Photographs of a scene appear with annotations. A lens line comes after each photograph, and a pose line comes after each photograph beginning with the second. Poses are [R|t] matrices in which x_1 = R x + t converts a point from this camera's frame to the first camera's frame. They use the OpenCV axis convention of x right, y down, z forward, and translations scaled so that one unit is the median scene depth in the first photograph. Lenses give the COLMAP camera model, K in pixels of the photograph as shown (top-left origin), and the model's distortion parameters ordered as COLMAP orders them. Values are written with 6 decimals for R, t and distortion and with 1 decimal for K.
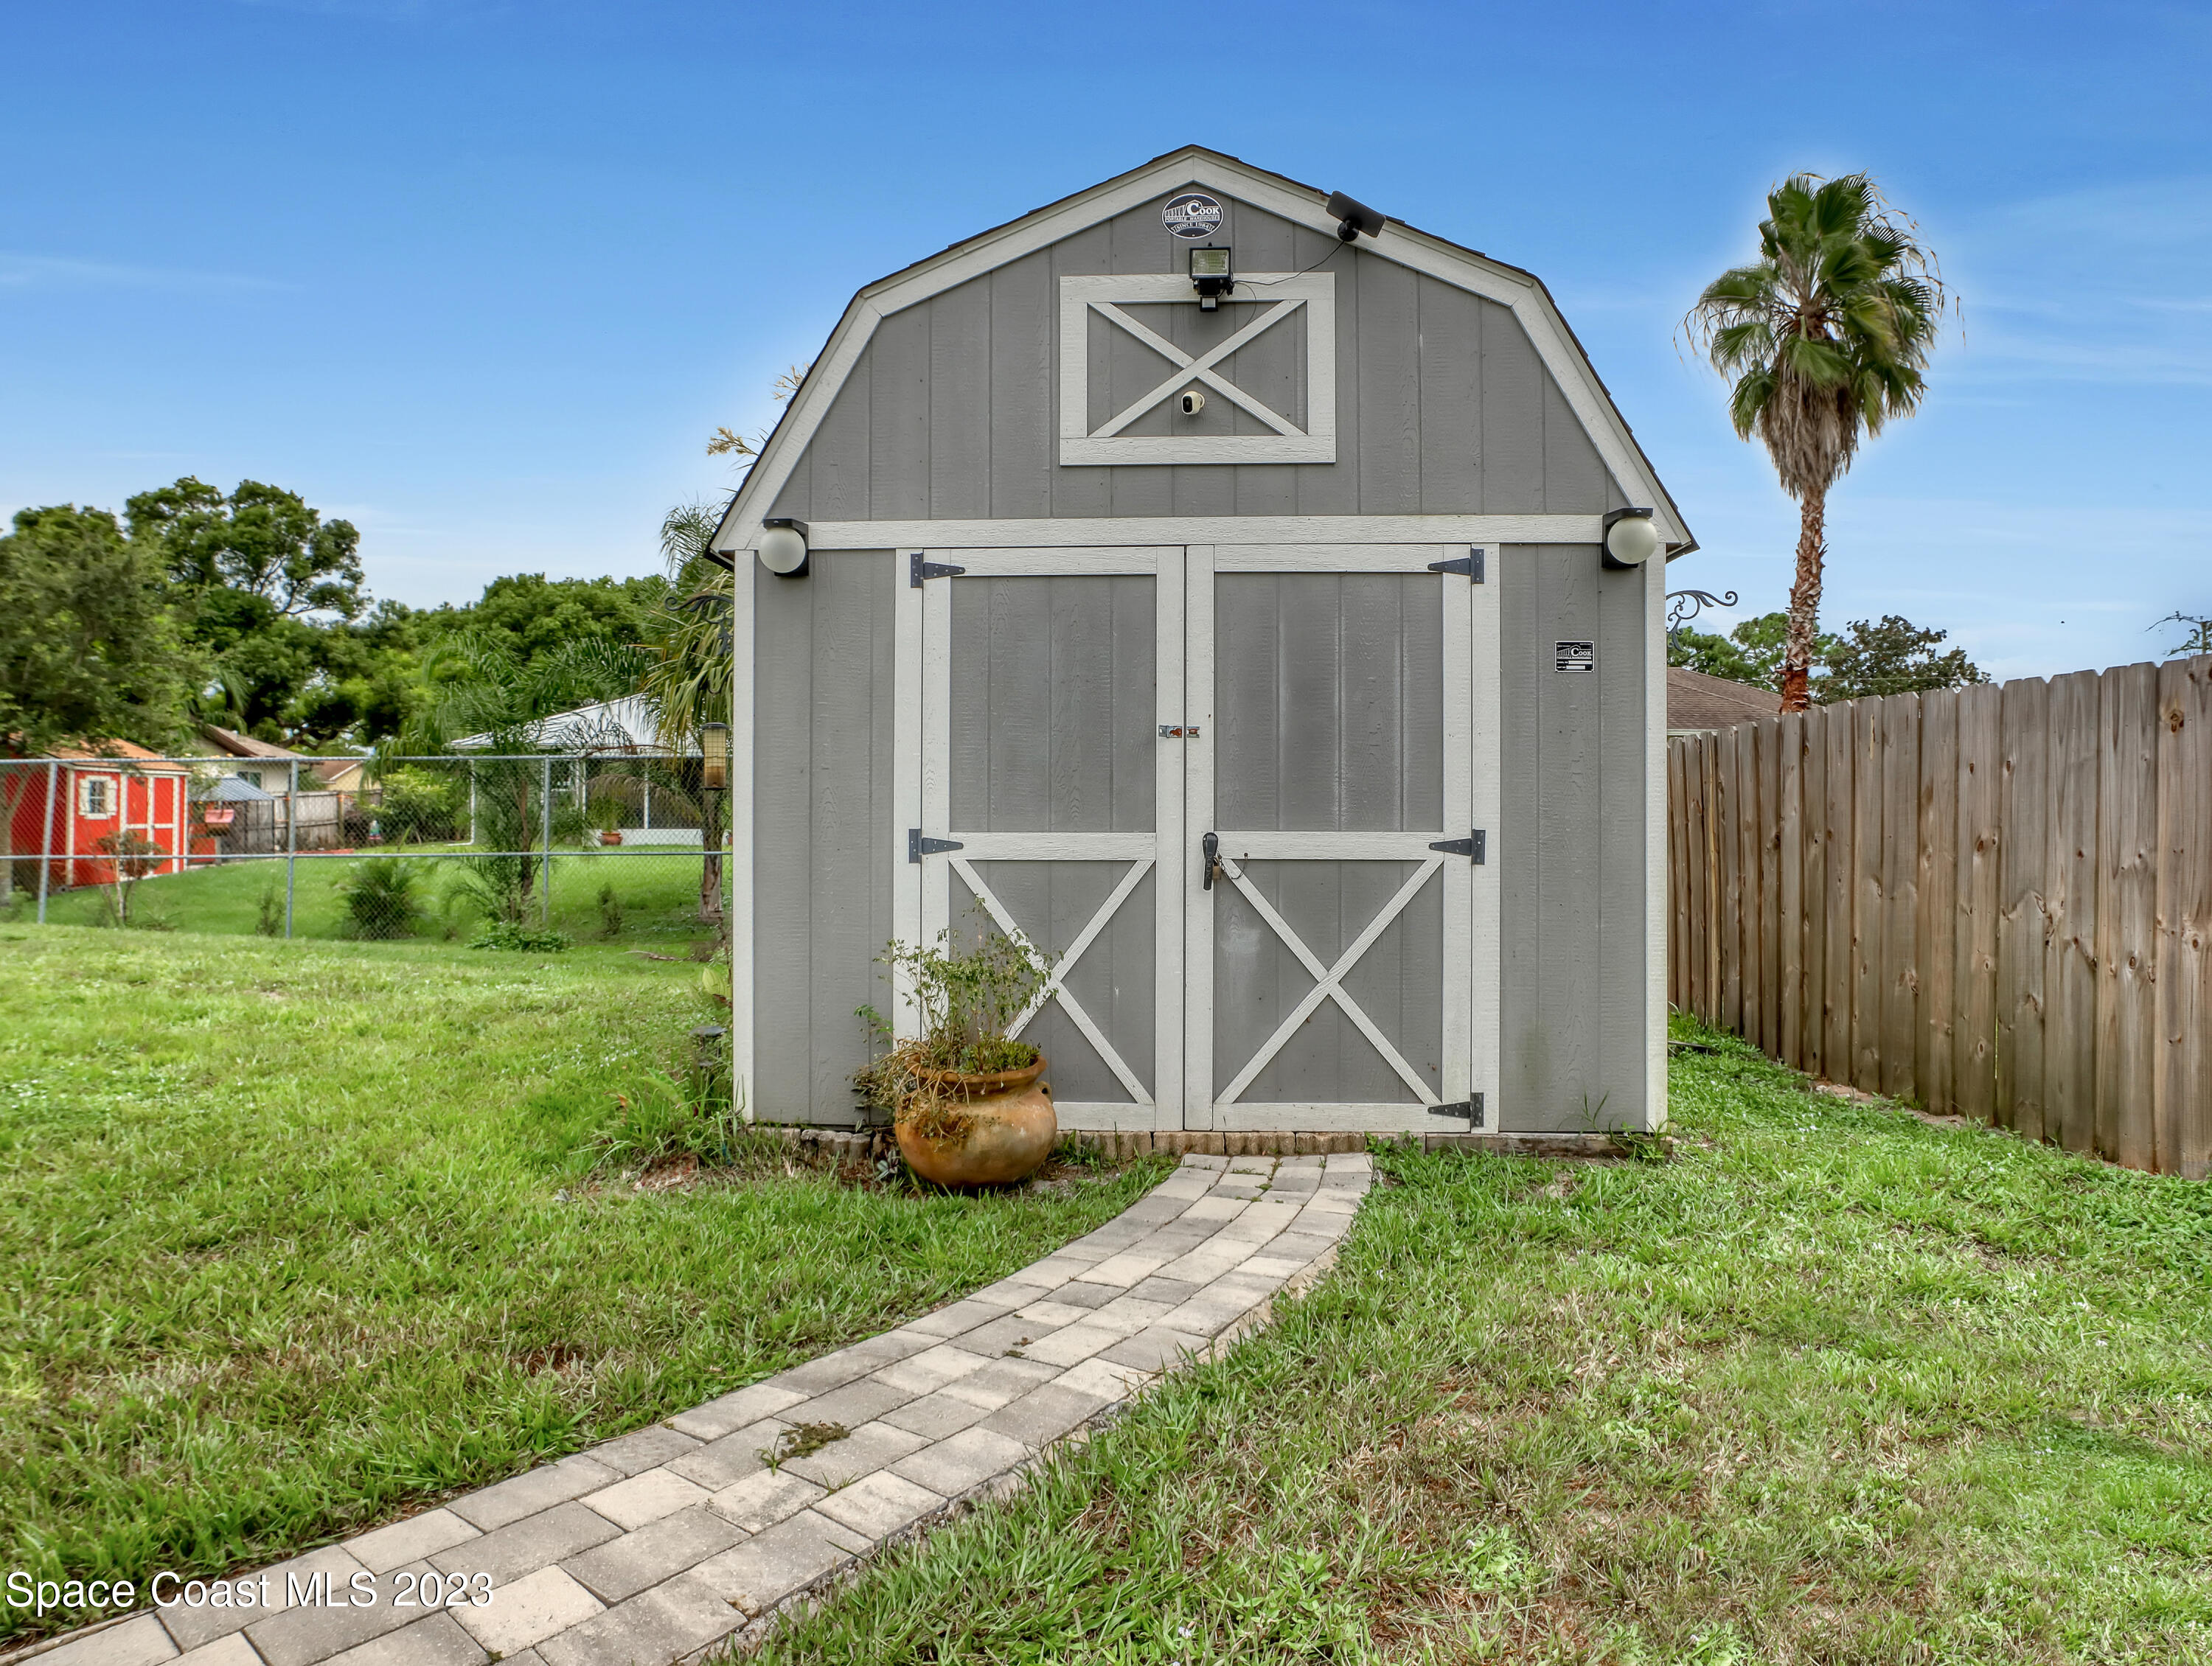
lens RADIAL K [[1277.6, 0, 1098.2], [0, 1277.6, 811.3], [0, 0, 1]] dist [-0.060418, 0.030175]
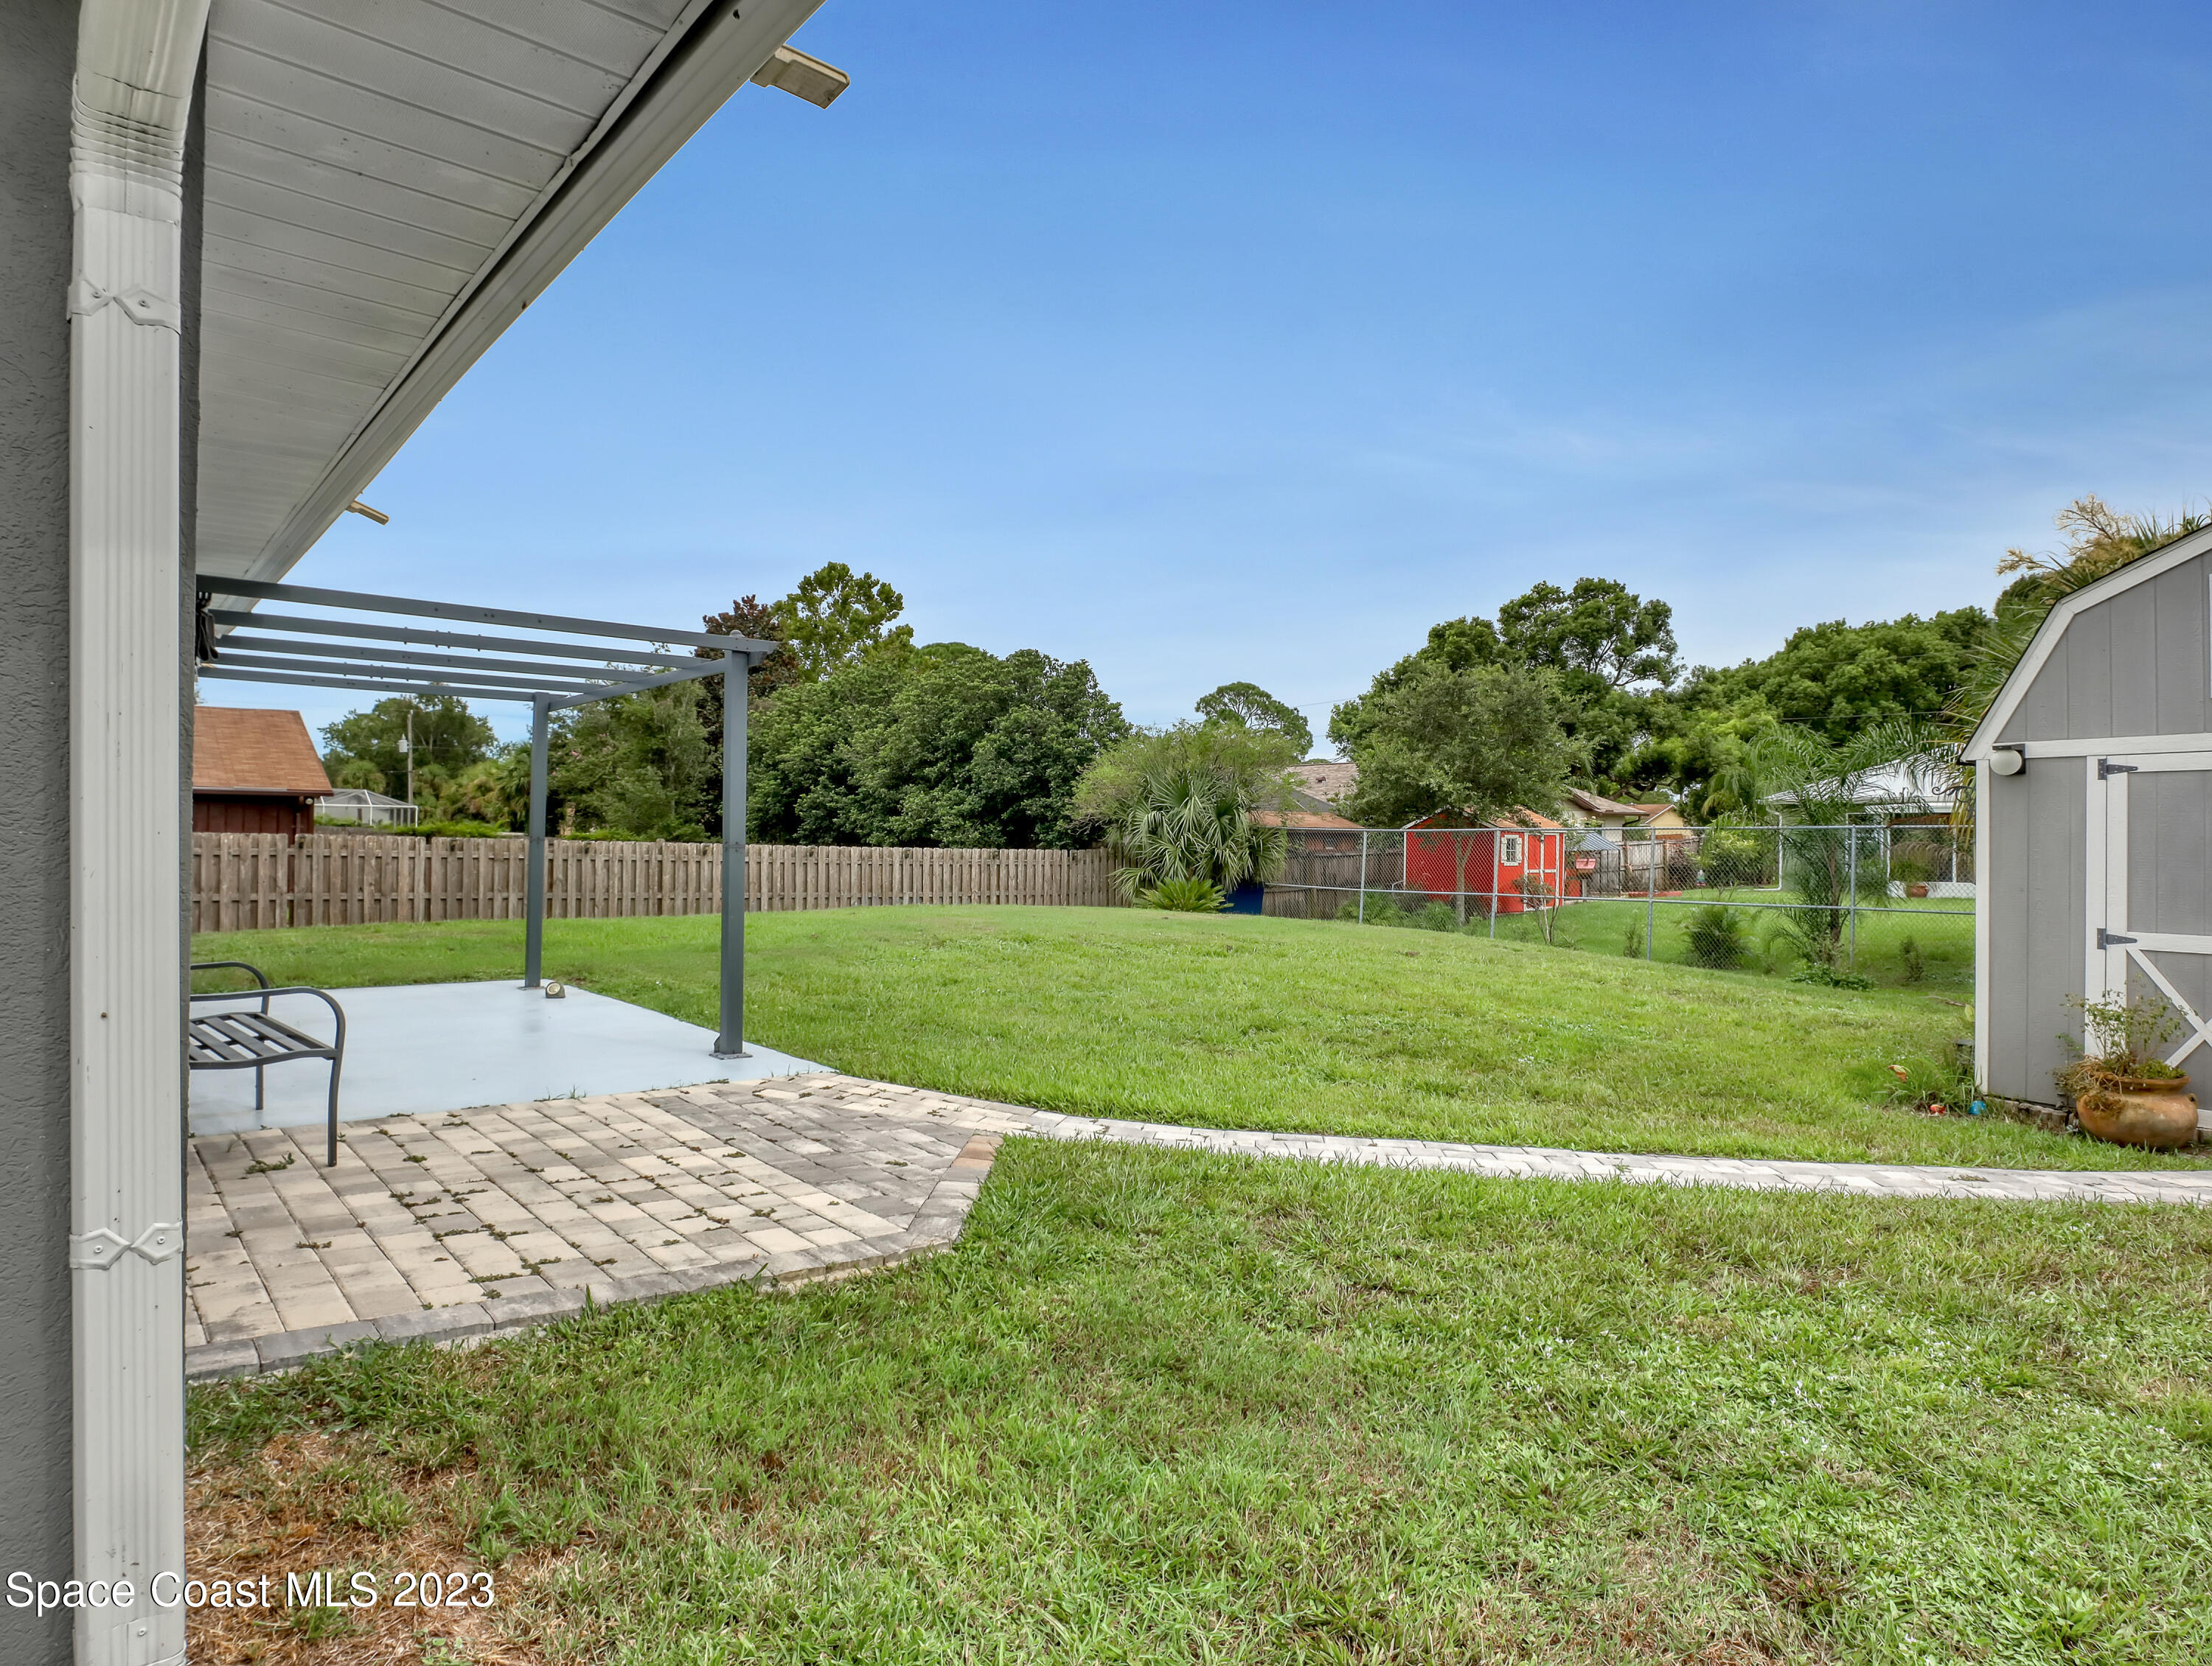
lens RADIAL K [[1277.6, 0, 1098.2], [0, 1277.6, 811.3], [0, 0, 1]] dist [-0.060418, 0.030175]
pose [[0.582008, -0.010800, -0.813111, 0.069507], [-0.011478, 0.999703, -0.021495, -0.014978], [0.813102, 0.021843, 0.581711, -0.166706]]
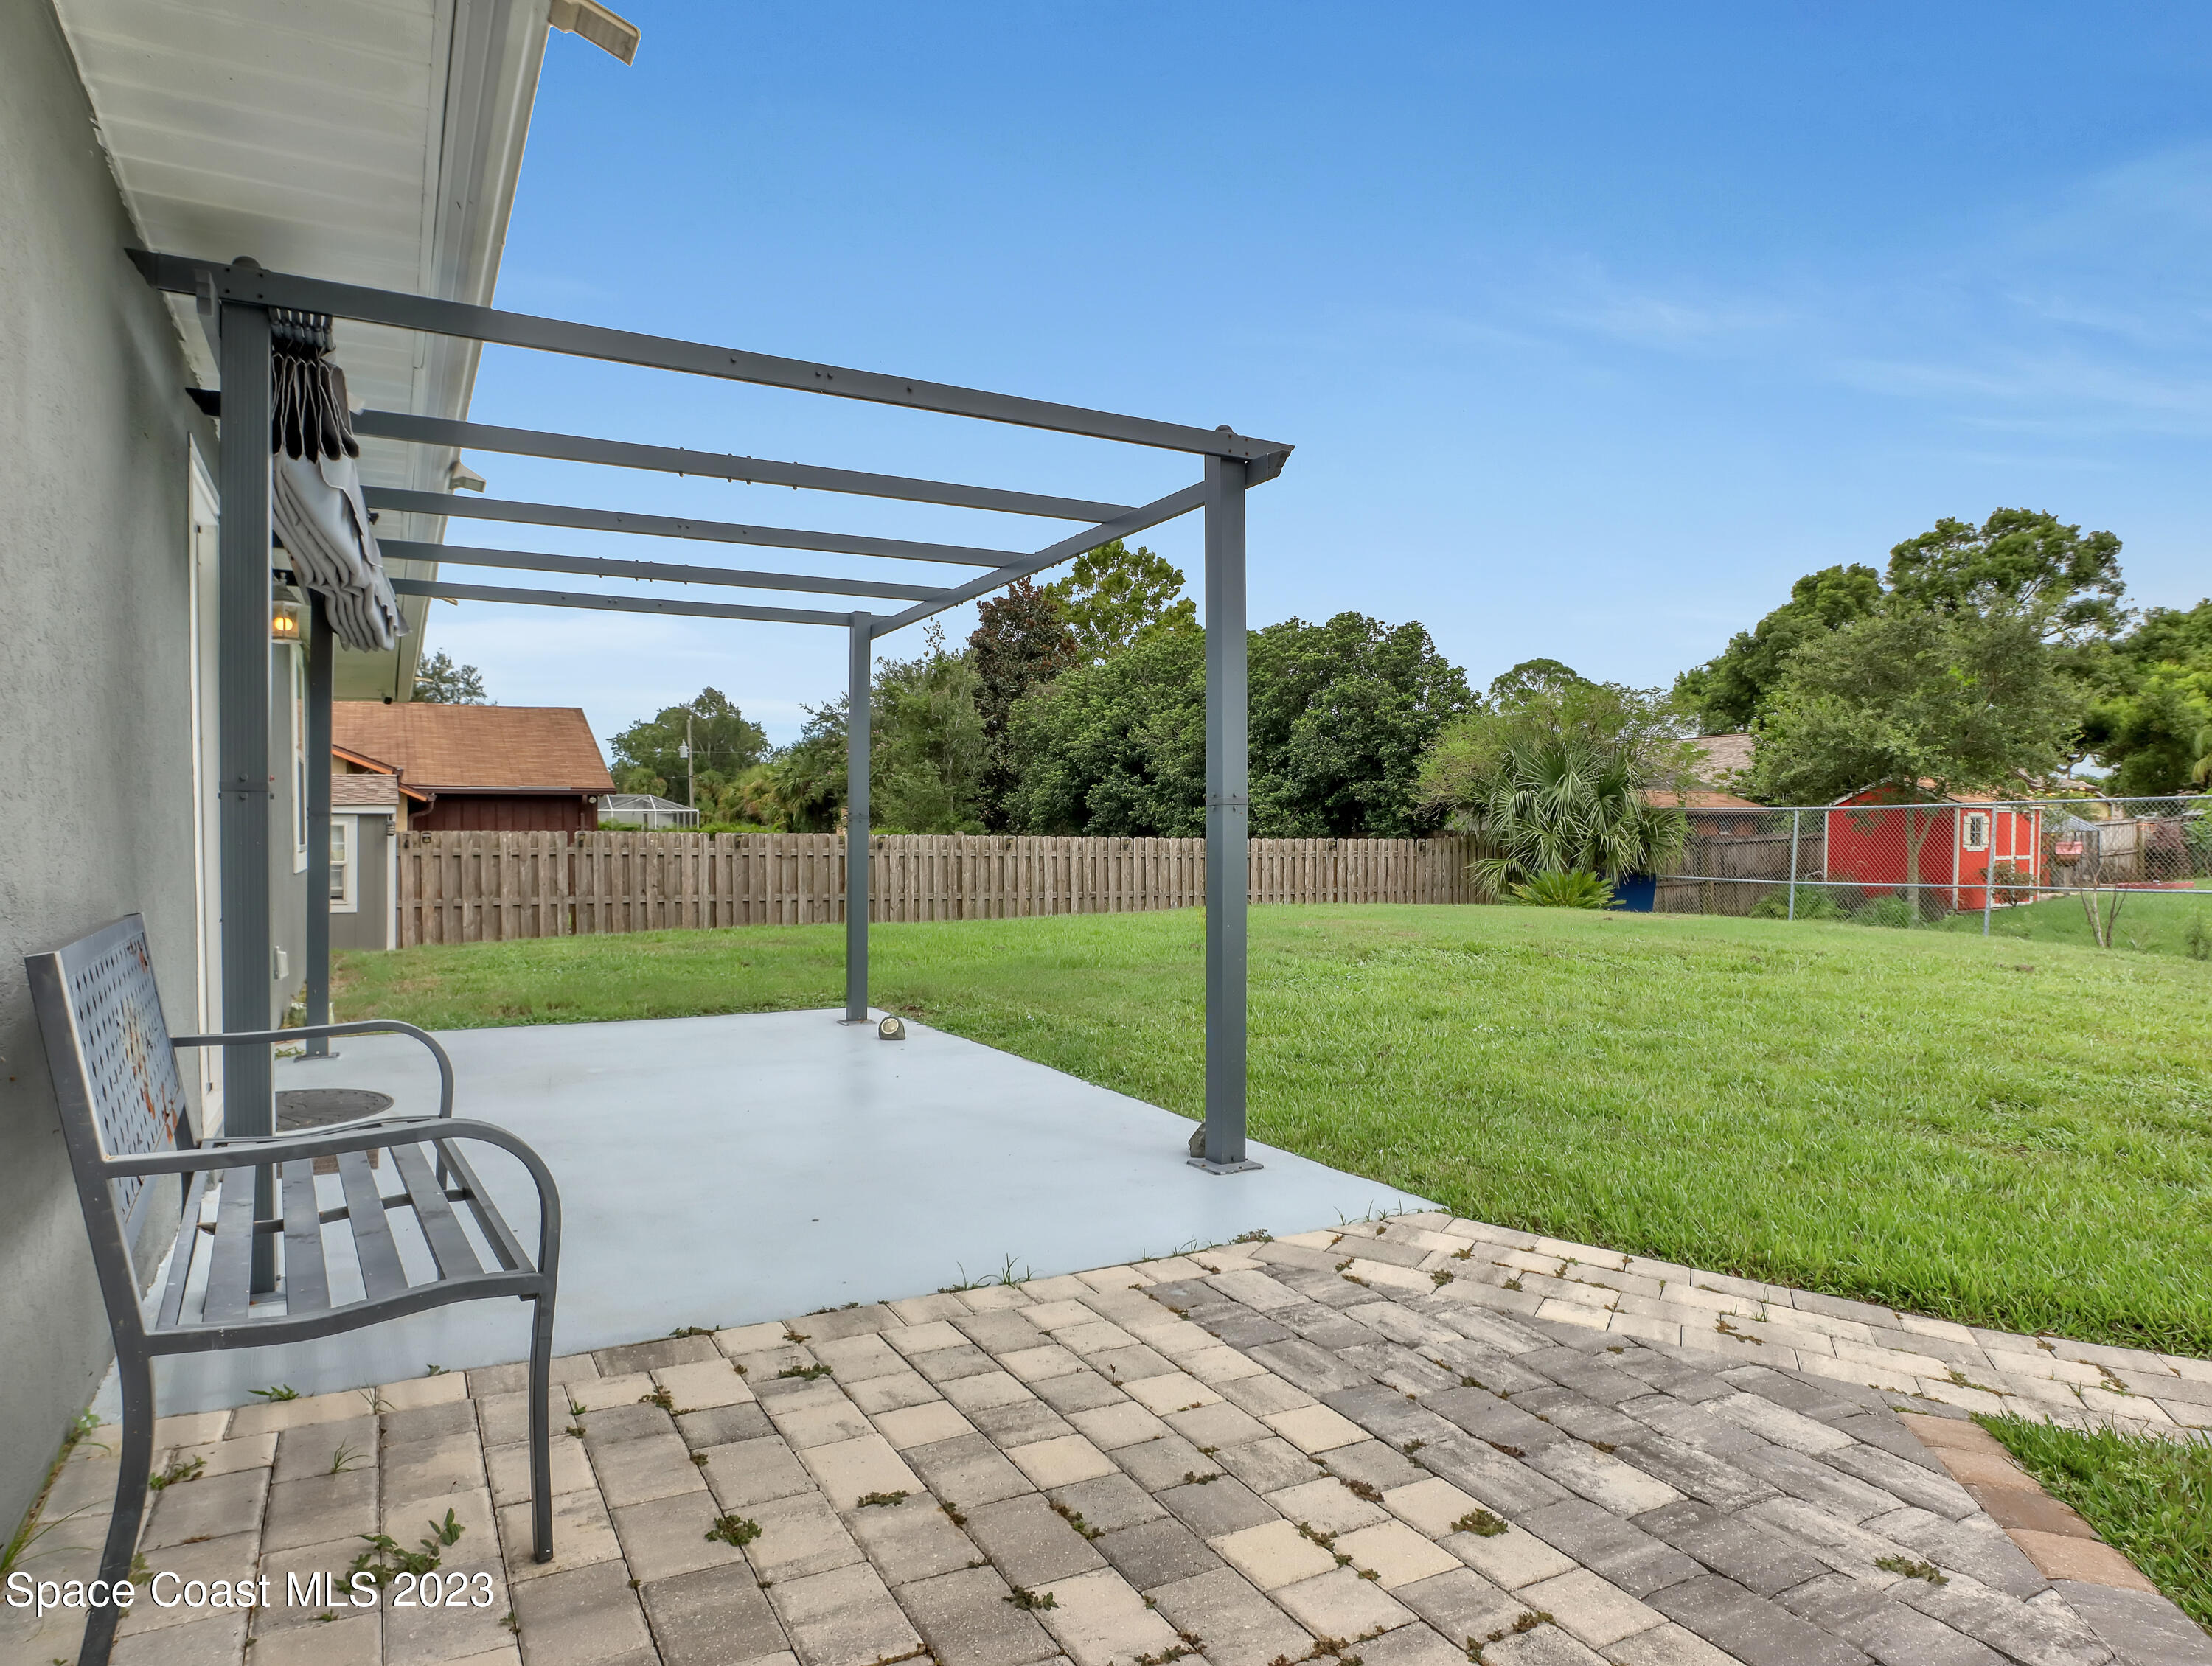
lens RADIAL K [[1348.5, 0, 1148.5], [0, 1348.5, 843.5], [0, 0, 1]] dist [-0.075492, 0.038476]
pose [[0.434630, 0.005608, -0.900592, -0.044546], [0.002869, 0.999967, 0.007612, -0.009362], [0.900604, -0.005892, 0.434600, -0.153251]]
